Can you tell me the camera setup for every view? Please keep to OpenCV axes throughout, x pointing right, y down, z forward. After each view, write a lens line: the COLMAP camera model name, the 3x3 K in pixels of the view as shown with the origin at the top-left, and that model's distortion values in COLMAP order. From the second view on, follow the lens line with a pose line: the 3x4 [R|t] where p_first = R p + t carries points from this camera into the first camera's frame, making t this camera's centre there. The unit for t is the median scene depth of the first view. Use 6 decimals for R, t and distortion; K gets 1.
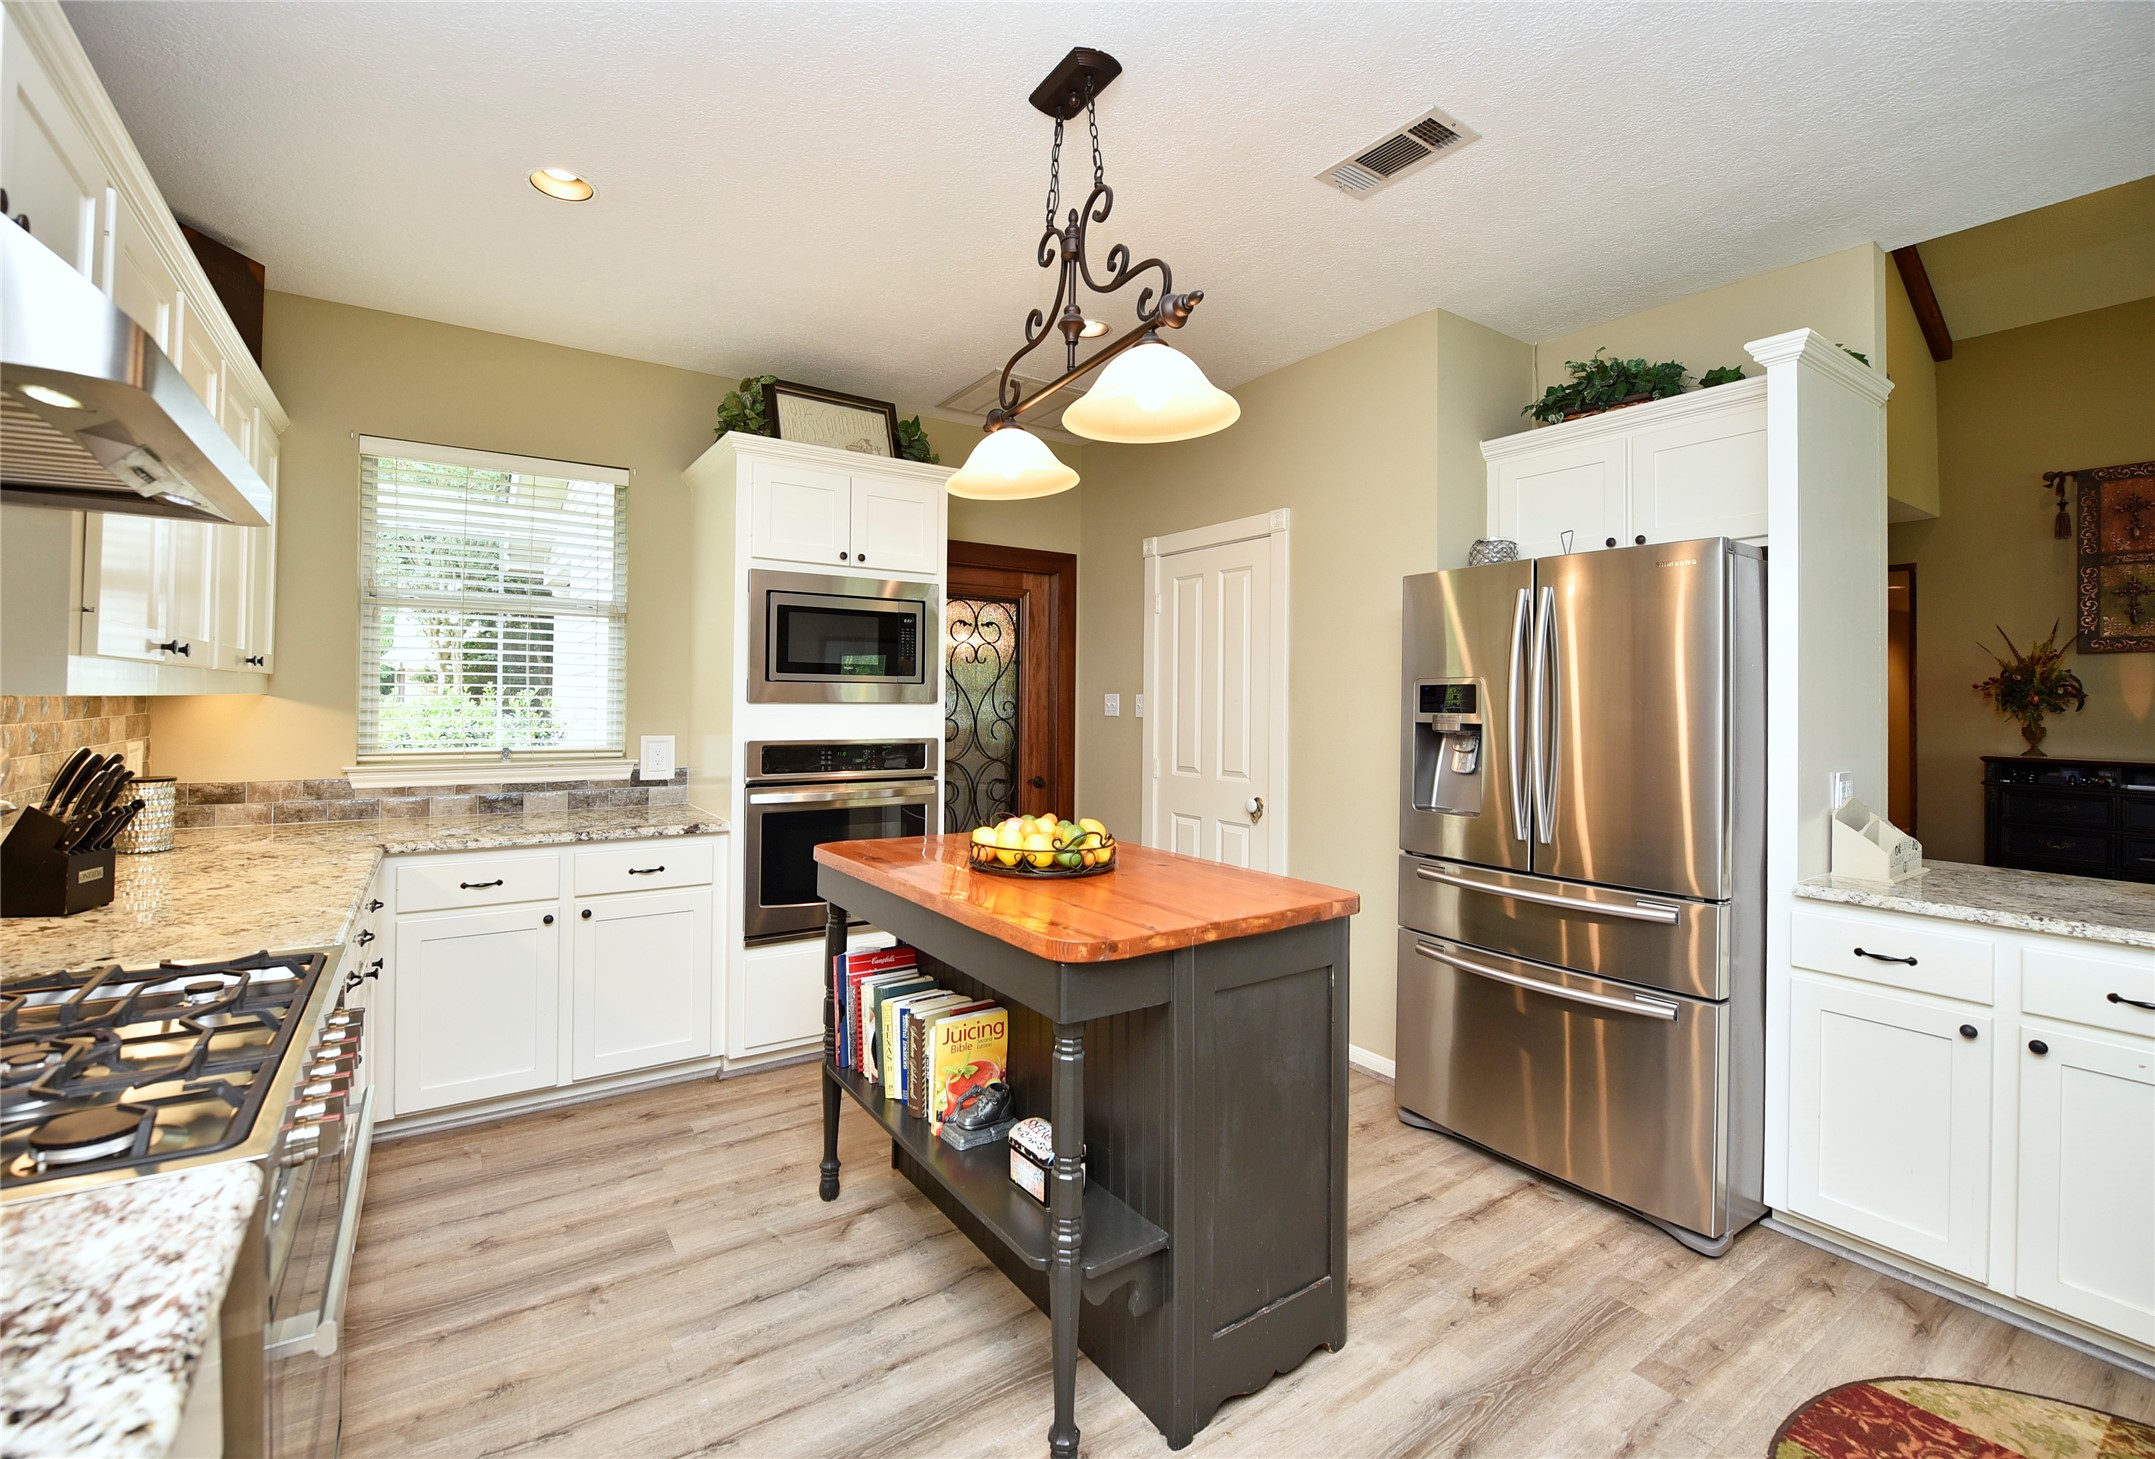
lens RADIAL K [[915.6, 0, 1033.6], [0, 915.6, 686.2], [0, 0, 1]] dist [-0.014789, -0.001818]
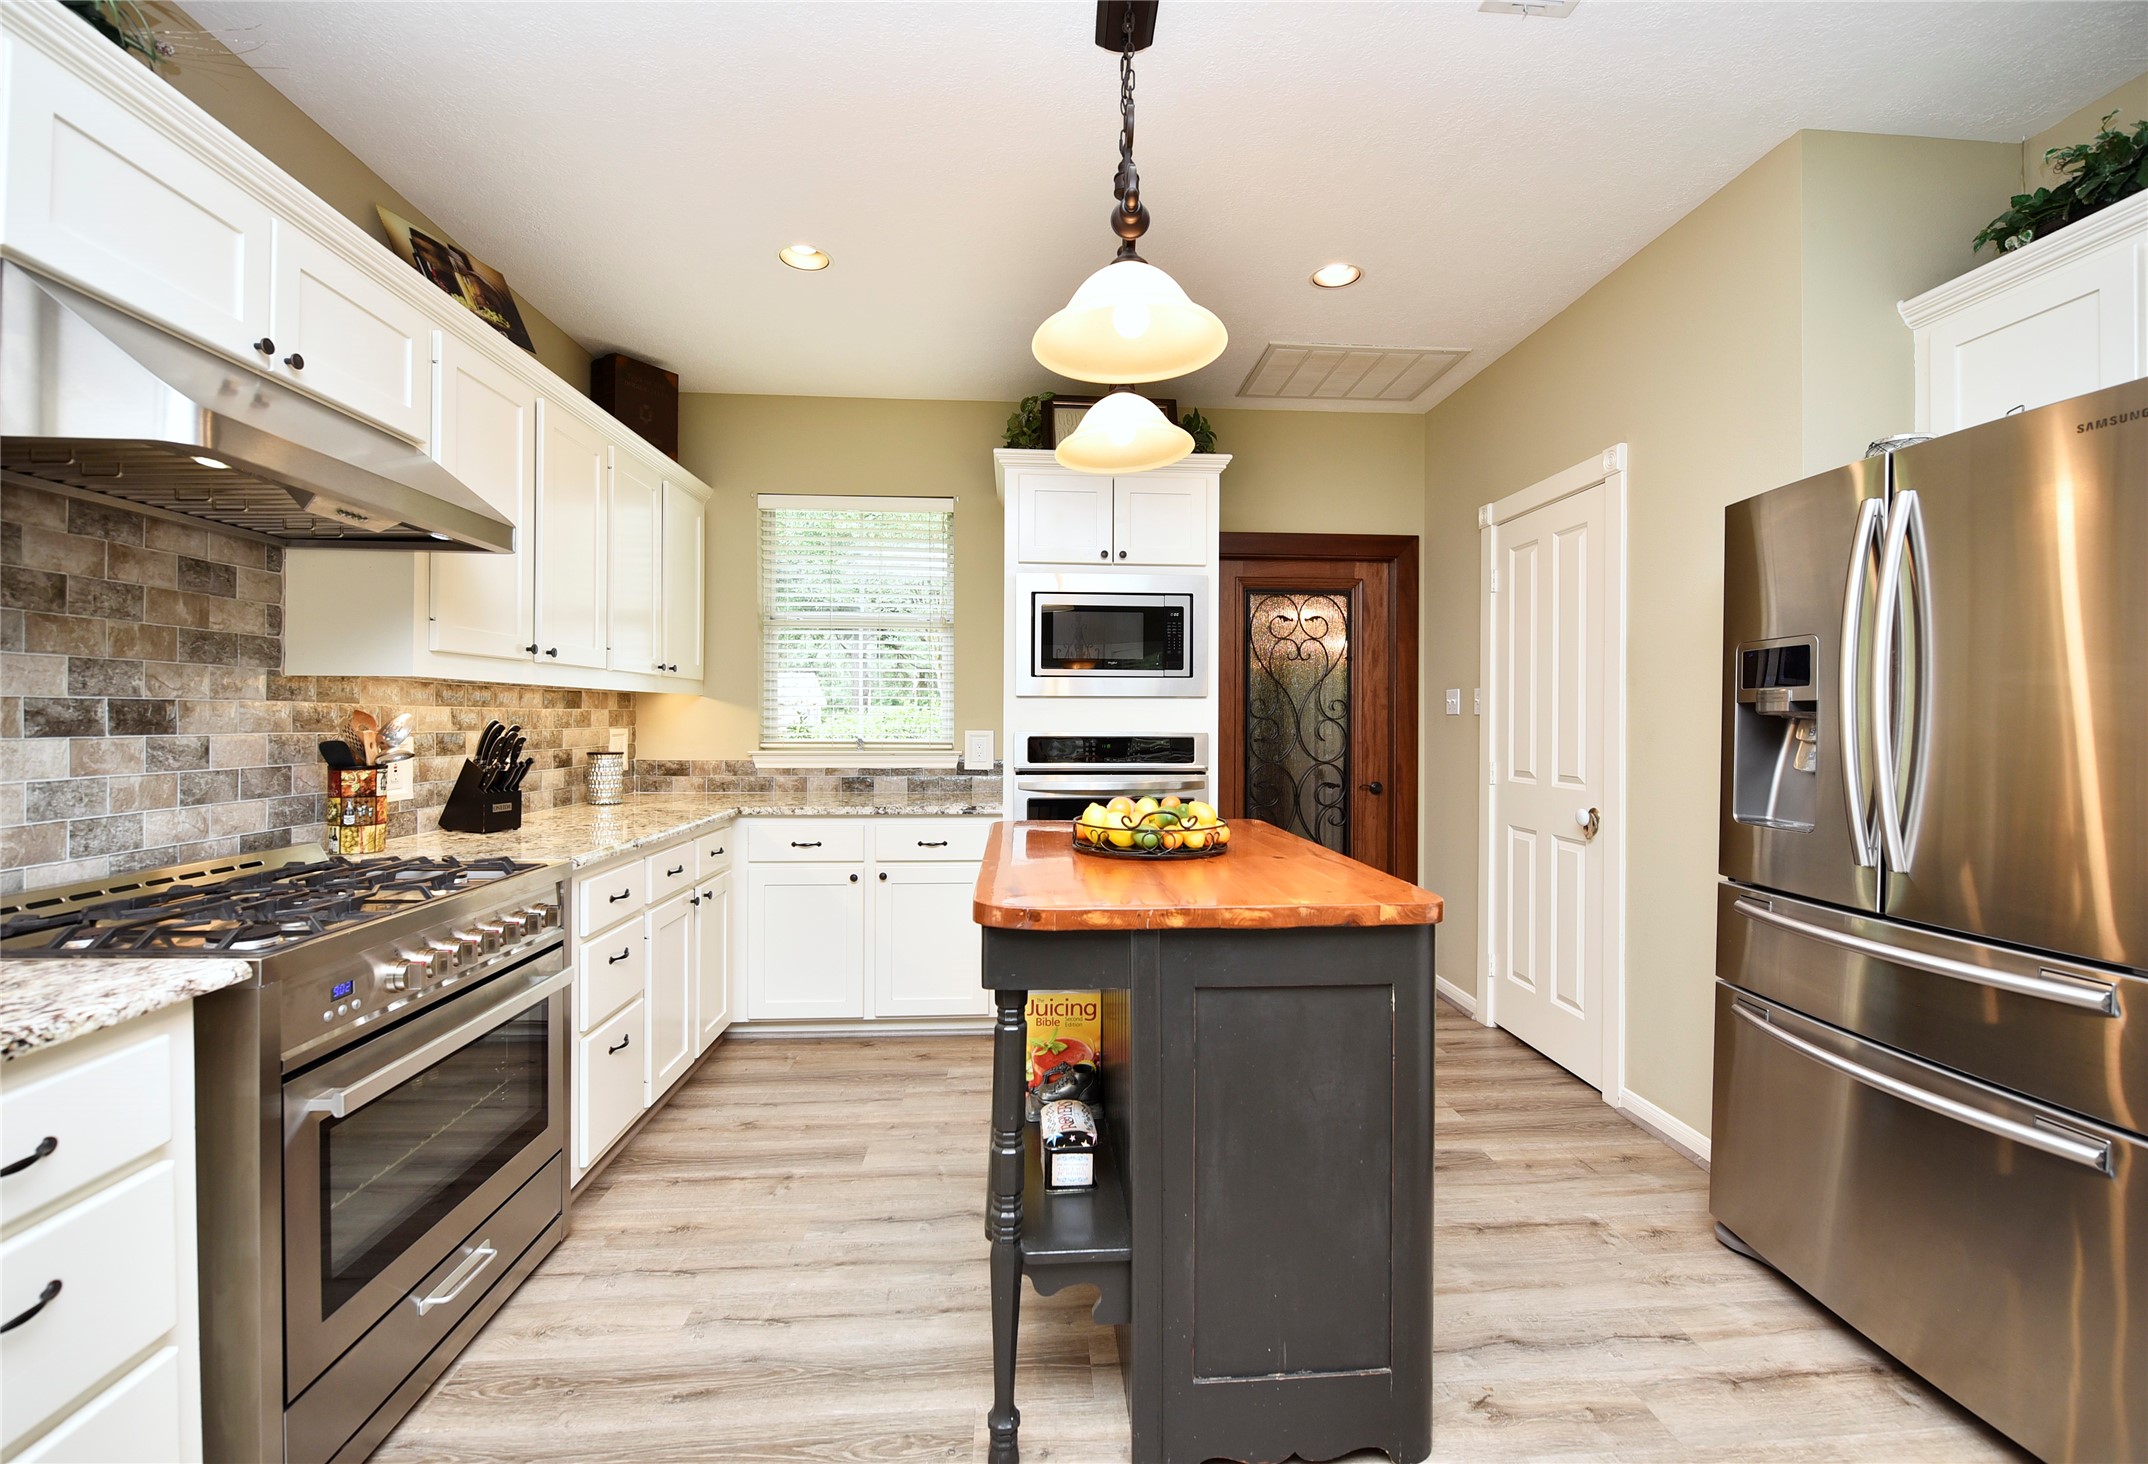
lens RADIAL K [[896.7, 0, 1080.5], [0, 896.7, 716.8], [0, 0, 1]] dist [-0.011410, -0.001798]
pose [[0.874340, -0.006901, -0.485265, 0.307364], [0.011608, 0.999910, 0.006696, 0.040423], [0.485176, -0.011487, 0.874341, 0.119079]]
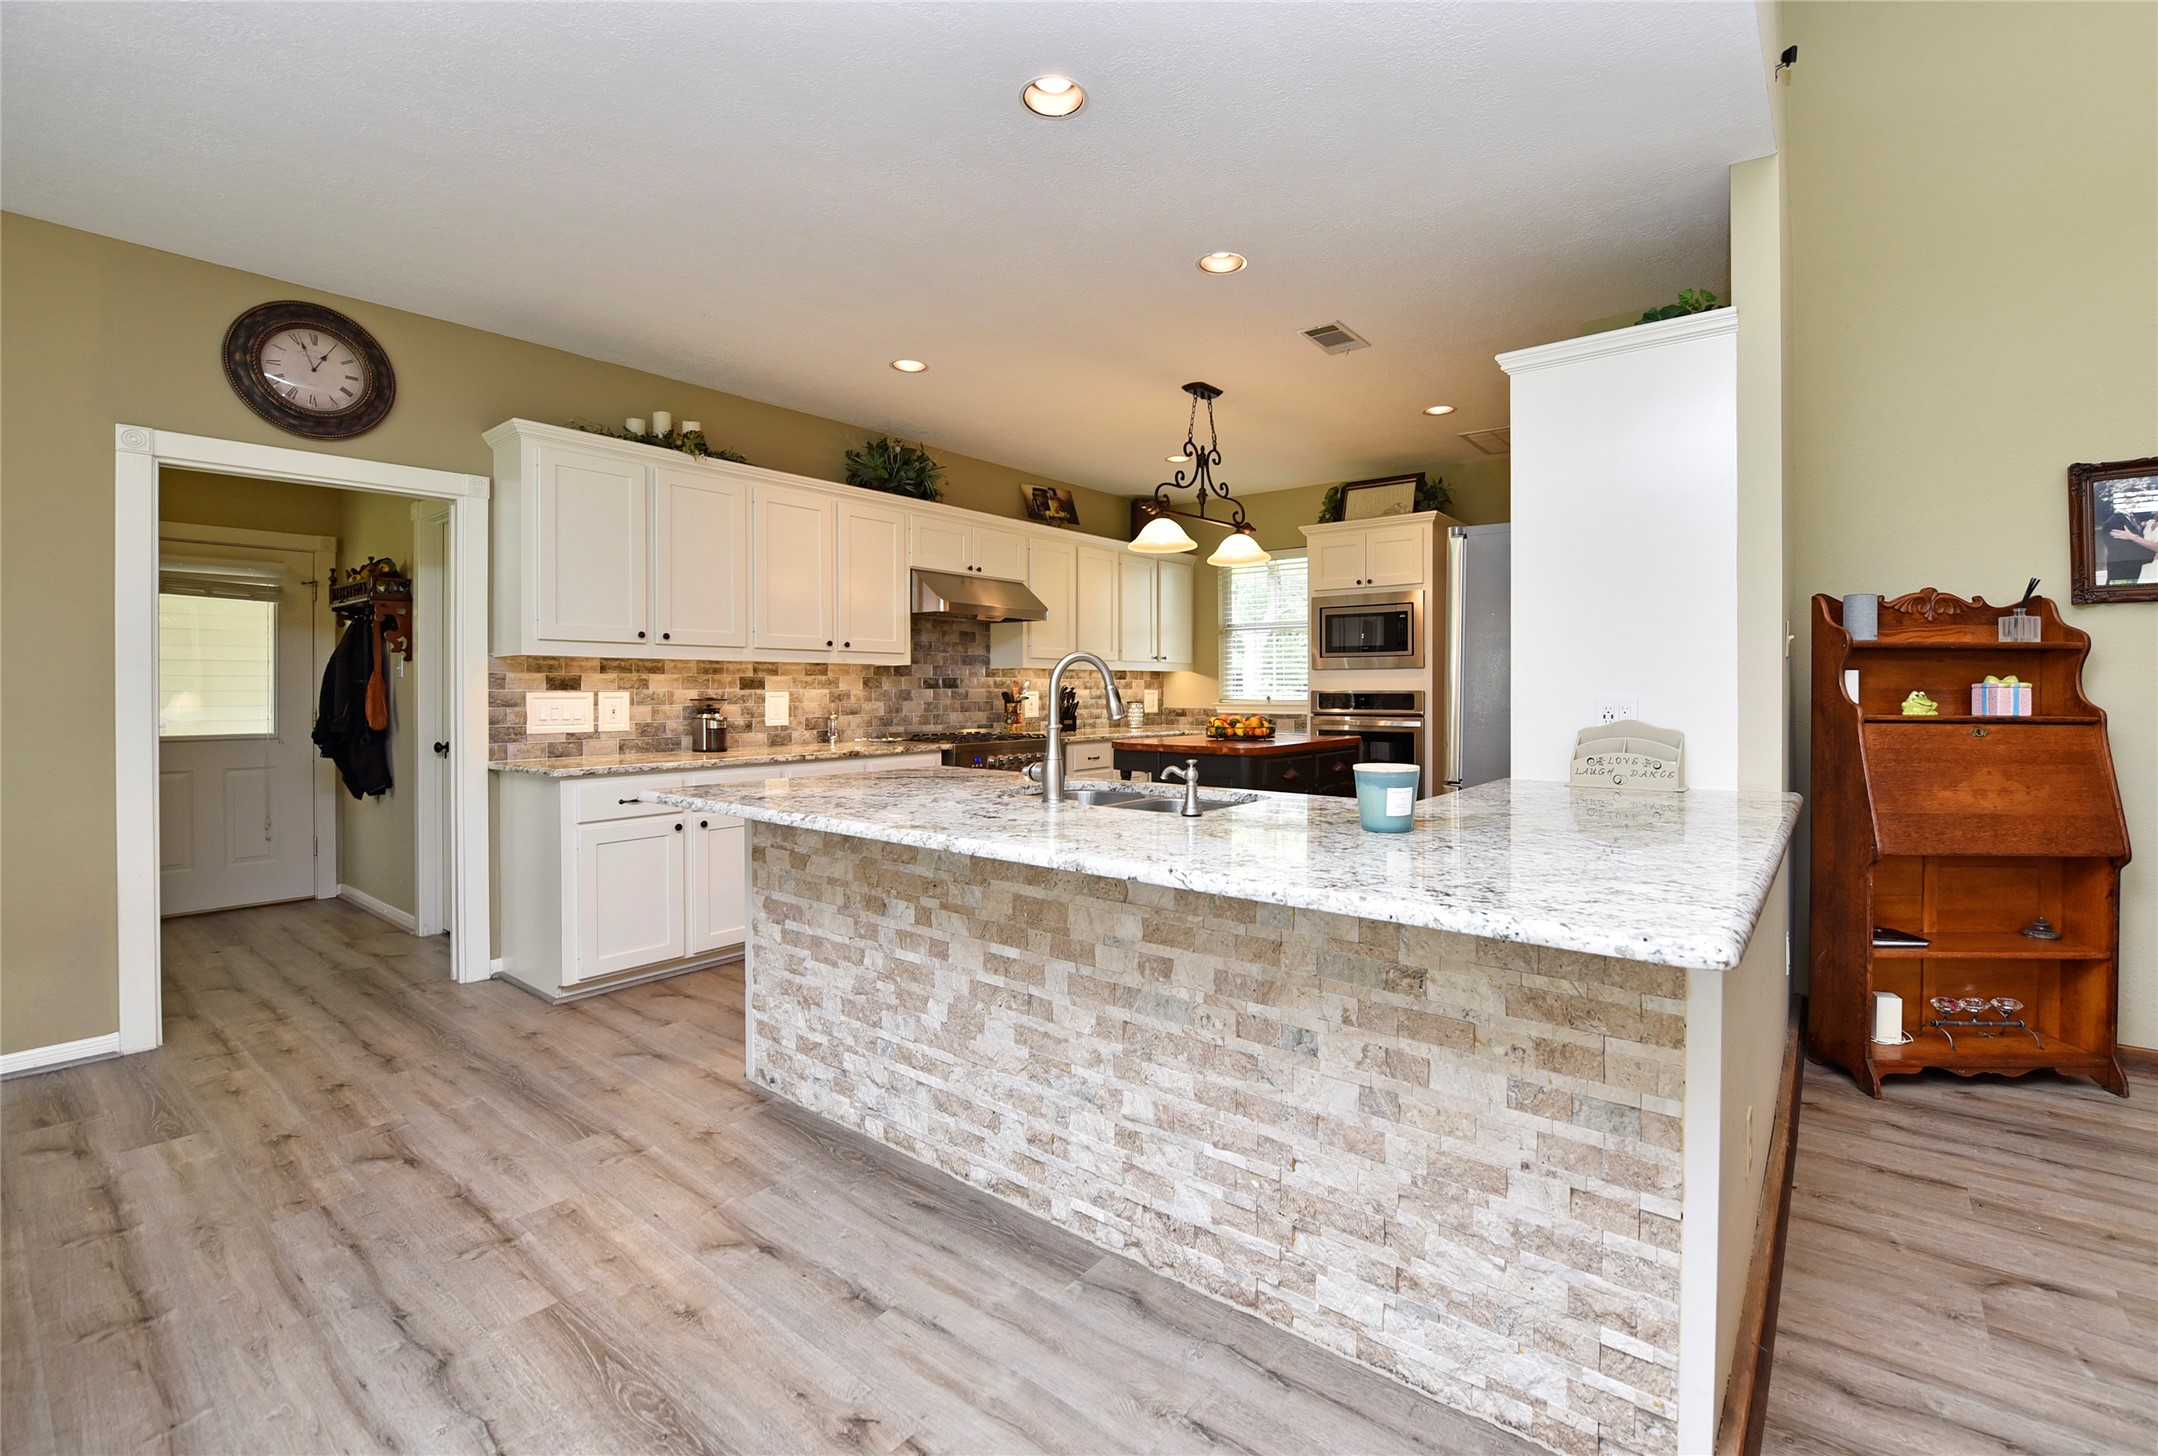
lens RADIAL K [[916.9, 0, 1144.1], [0, 916.9, 687.9], [0, 0, 1]] dist [-0.014789, -0.001818]
pose [[0.344309, -0.011699, -0.938784, 1.487363], [0.017608, 0.999827, -0.006002, 0.067695], [0.938691, -0.014463, 0.344455, 0.043392]]
